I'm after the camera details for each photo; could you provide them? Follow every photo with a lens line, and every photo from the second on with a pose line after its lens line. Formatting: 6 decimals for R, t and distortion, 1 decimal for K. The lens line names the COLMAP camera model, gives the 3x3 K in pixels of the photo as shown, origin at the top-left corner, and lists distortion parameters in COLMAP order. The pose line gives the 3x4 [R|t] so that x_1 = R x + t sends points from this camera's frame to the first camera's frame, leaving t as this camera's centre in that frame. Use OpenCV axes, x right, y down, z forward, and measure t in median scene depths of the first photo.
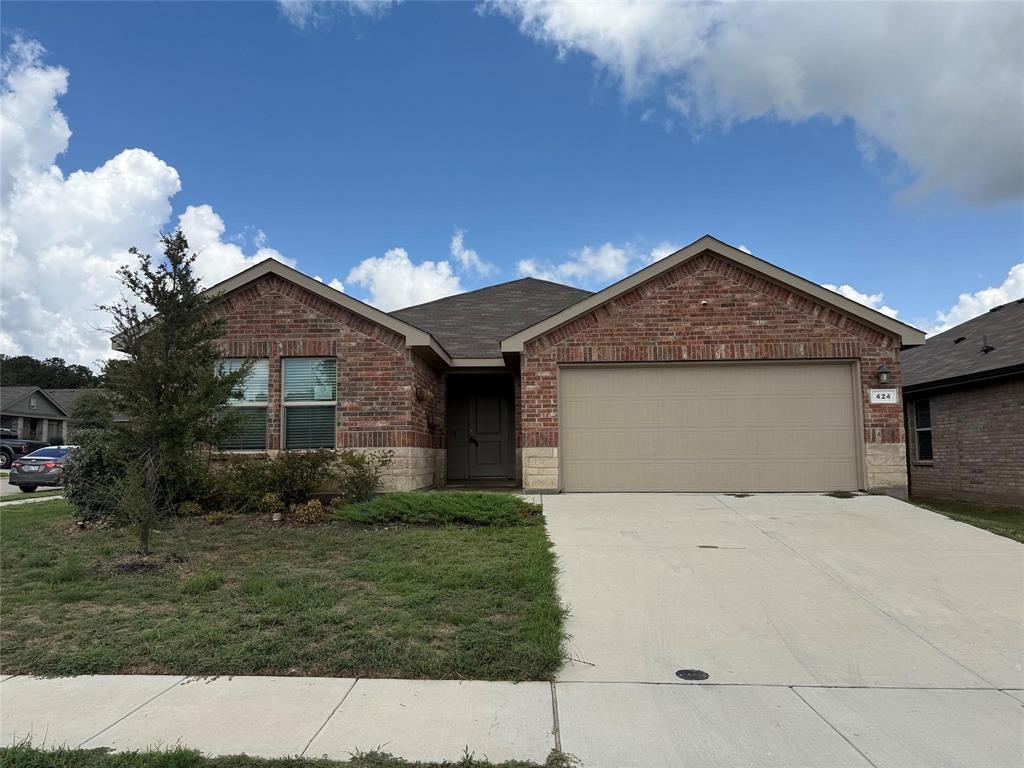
lens RADIAL K [[717.1, 0, 512.0], [0, 717.1, 384.0], [0, 0, 1]] dist [0.112262, -0.116332]
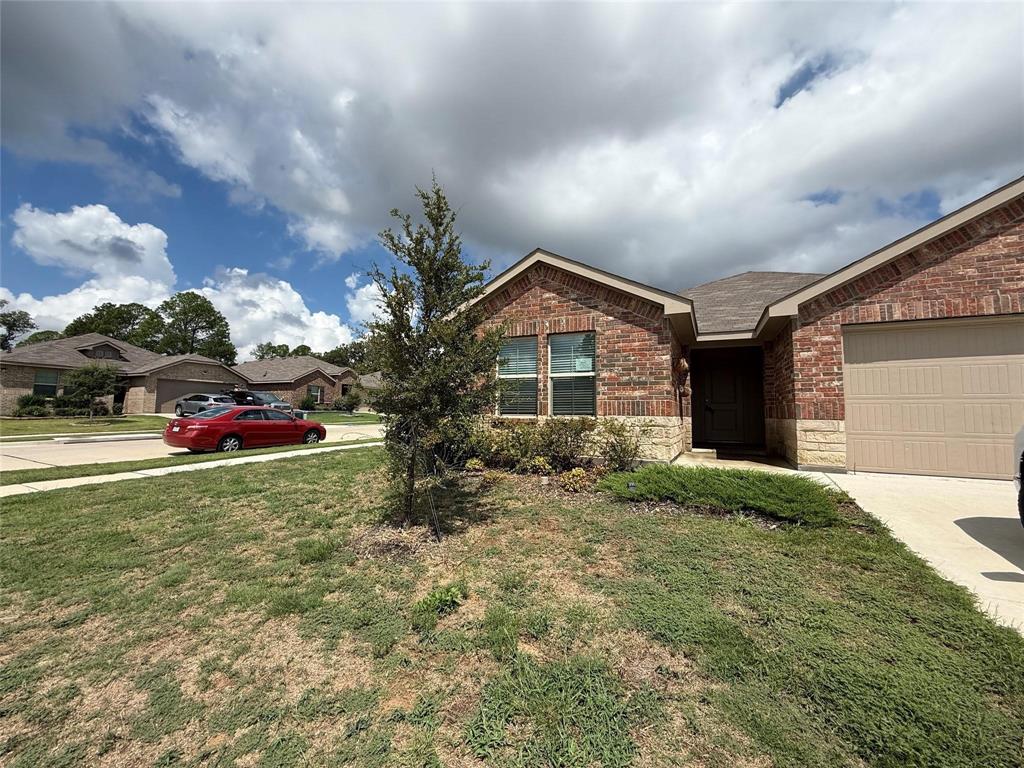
lens RADIAL K [[411.5, 0, 510.0], [0, 411.5, 383.4], [0, 0, 1]] dist [0.005800, -0.000062]
pose [[0.910824, -0.008598, -0.412706, -0.106925], [0.019360, 0.999573, 0.021903, 0.024645], [0.412341, -0.027940, 0.910601, 0.387762]]
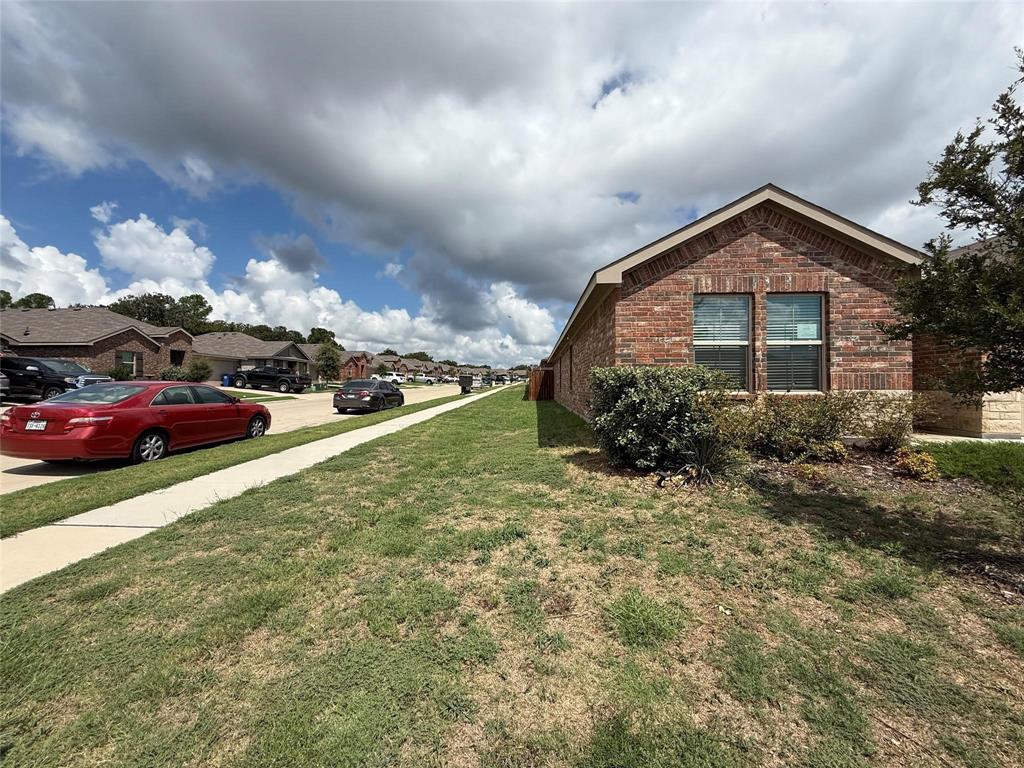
lens RADIAL K [[411.5, 0, 510.0], [0, 411.5, 383.4], [0, 0, 1]] dist [0.005800, -0.000062]
pose [[0.999810, 0.010893, -0.016185, -0.652833], [-0.009389, 0.995873, 0.090275, 0.035050], [0.017102, -0.090106, 0.995785, 0.452385]]
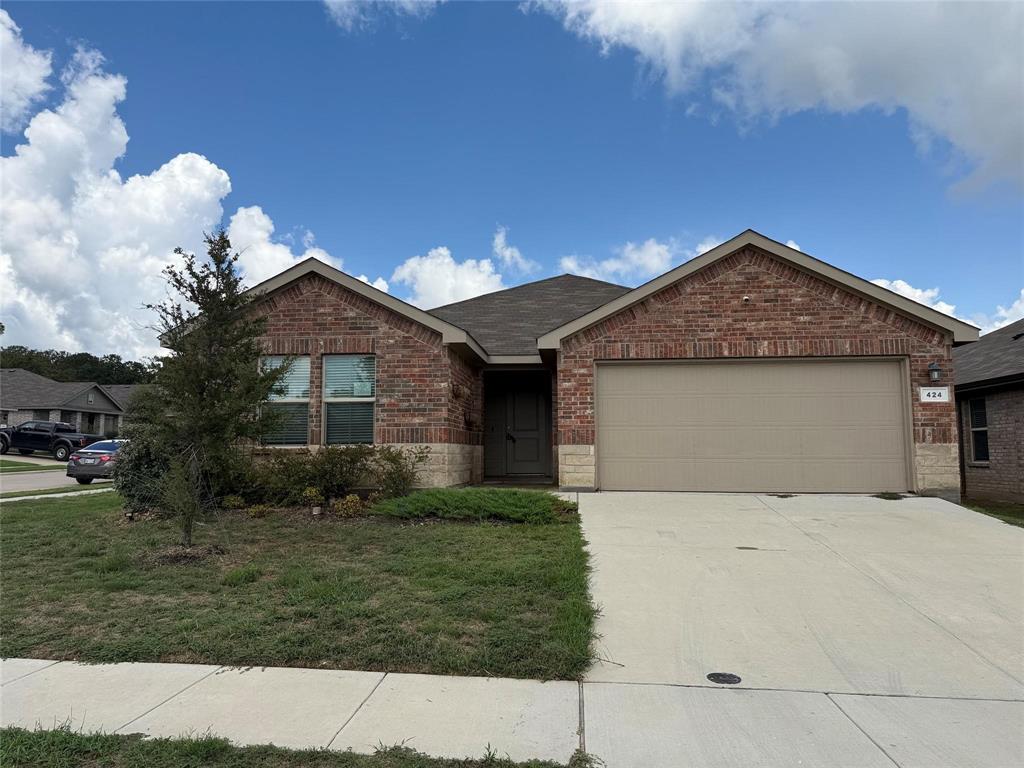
lens RADIAL K [[716.0, 0, 512.0], [0, 716.0, 379.7], [0, 0, 1]] dist [0.124737, -0.150020]
pose [[0.998242, 0.002161, -0.059234, 0.008894], [-0.002268, 0.999996, -0.001736, -0.000062], [0.059230, 0.001867, 0.998243, 0.001722]]
